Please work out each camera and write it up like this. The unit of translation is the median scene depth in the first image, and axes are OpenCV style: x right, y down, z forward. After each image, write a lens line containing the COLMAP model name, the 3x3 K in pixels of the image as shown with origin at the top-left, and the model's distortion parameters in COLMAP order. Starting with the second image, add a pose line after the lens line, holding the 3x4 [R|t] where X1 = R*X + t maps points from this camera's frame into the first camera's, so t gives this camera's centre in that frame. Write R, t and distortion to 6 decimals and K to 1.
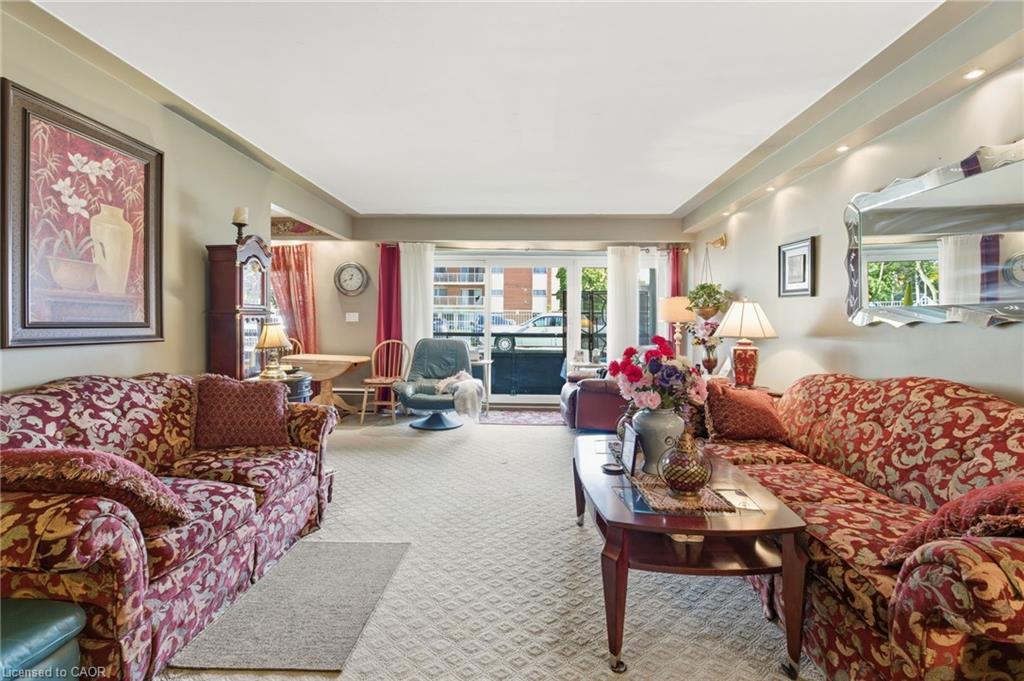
lens RADIAL K [[457.5, 0, 514.4], [0, 457.5, 322.5], [0, 0, 1]] dist [-0.008444, 0.000658]
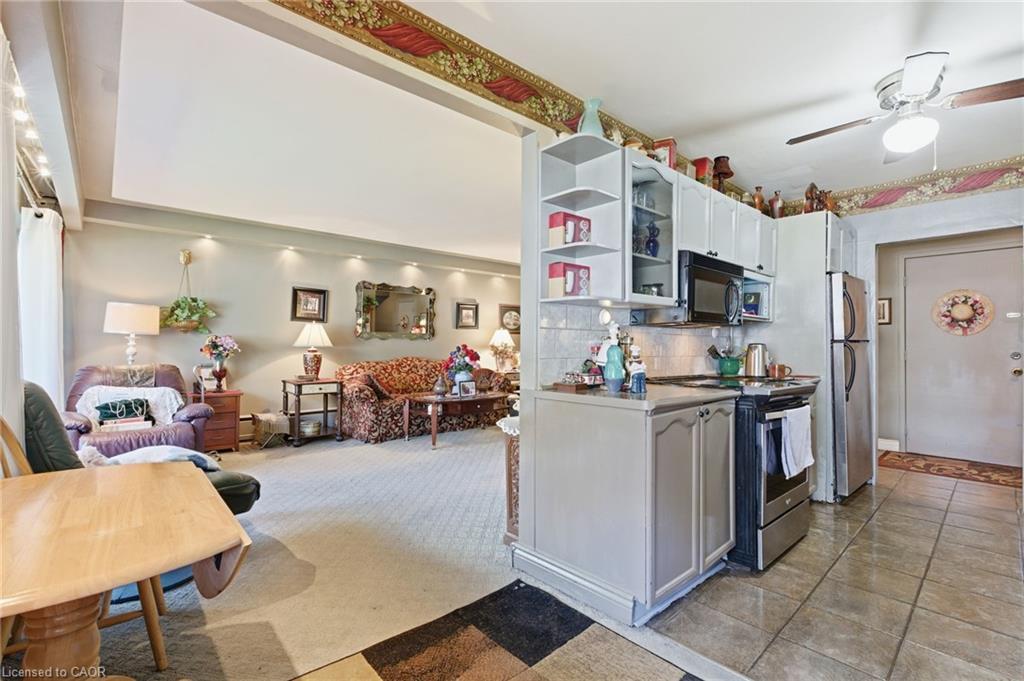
lens RADIAL K [[450.6, 0, 512.5], [0, 450.6, 338.0], [0, 0, 1]] dist [-0.011524, 0.000976]
pose [[-0.690735, -0.001891, 0.723105, -1.630037], [-0.012400, 0.999881, -0.009230, 0.012178], [-0.723001, -0.015342, -0.690676, 2.397068]]
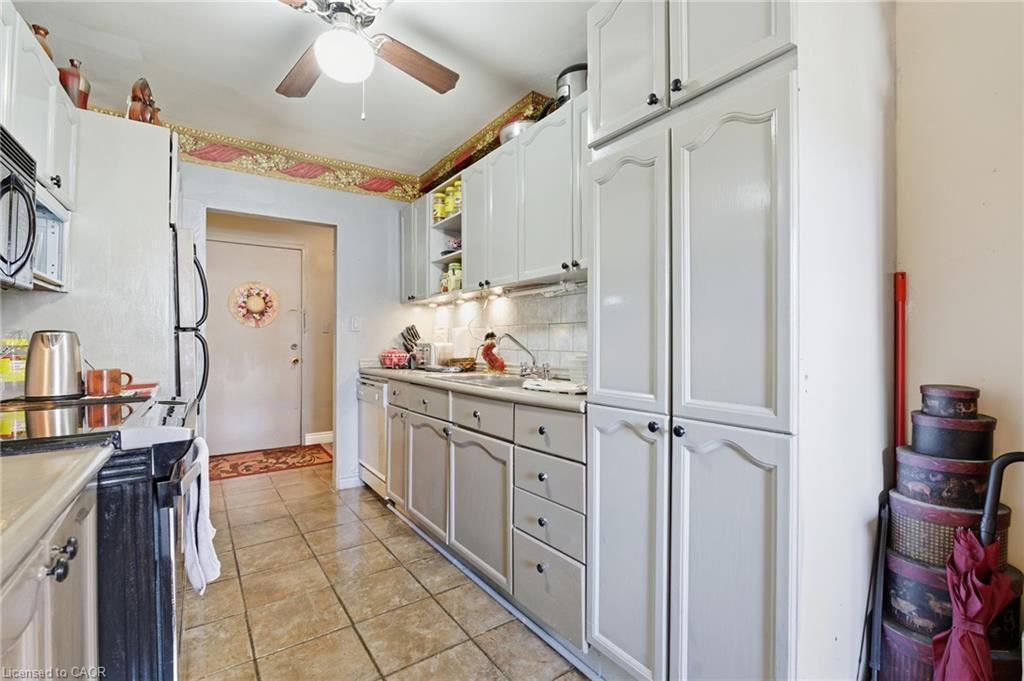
lens RADIAL K [[447.4, 0, 510.3], [0, 447.4, 344.3], [0, 0, 1]] dist [-0.009645, 0.000356]
pose [[-0.802078, -0.003501, -0.597209, -1.306836], [-0.005264, 0.999985, 0.001208, 0.023850], [0.597196, 0.004112, -0.802085, 1.865992]]
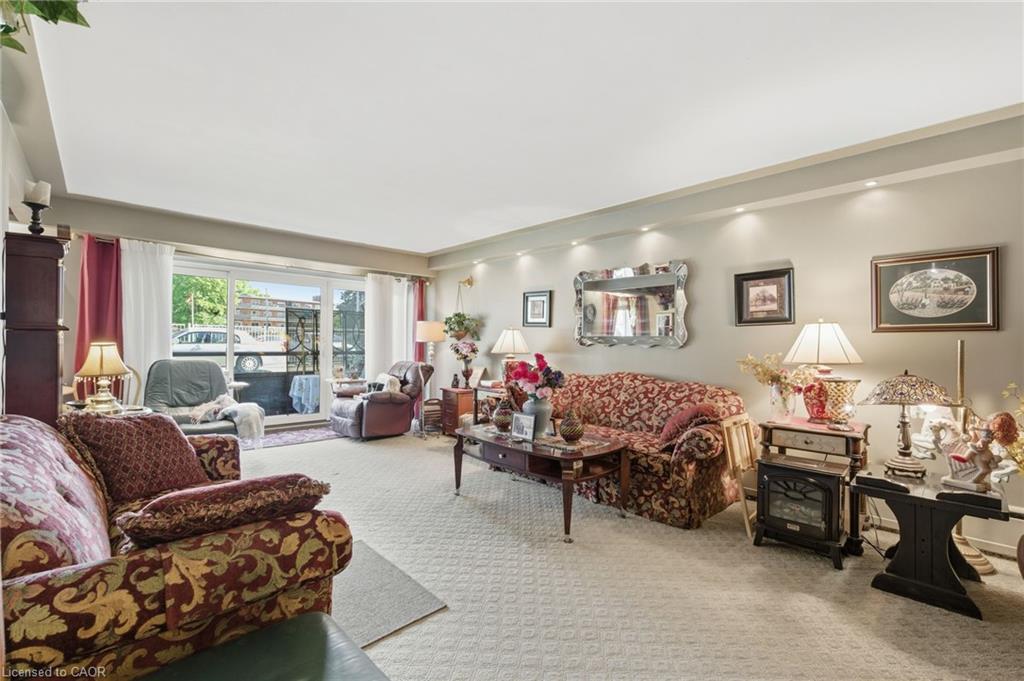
lens RADIAL K [[450.6, 0, 512.5], [0, 450.6, 338.0], [0, 0, 1]] dist [-0.011524, 0.000976]
pose [[0.700786, 0.010024, 0.713301, -0.822359], [-0.009449, 0.999944, -0.004769, -0.015631], [-0.713309, -0.003398, 0.700842, -0.046512]]
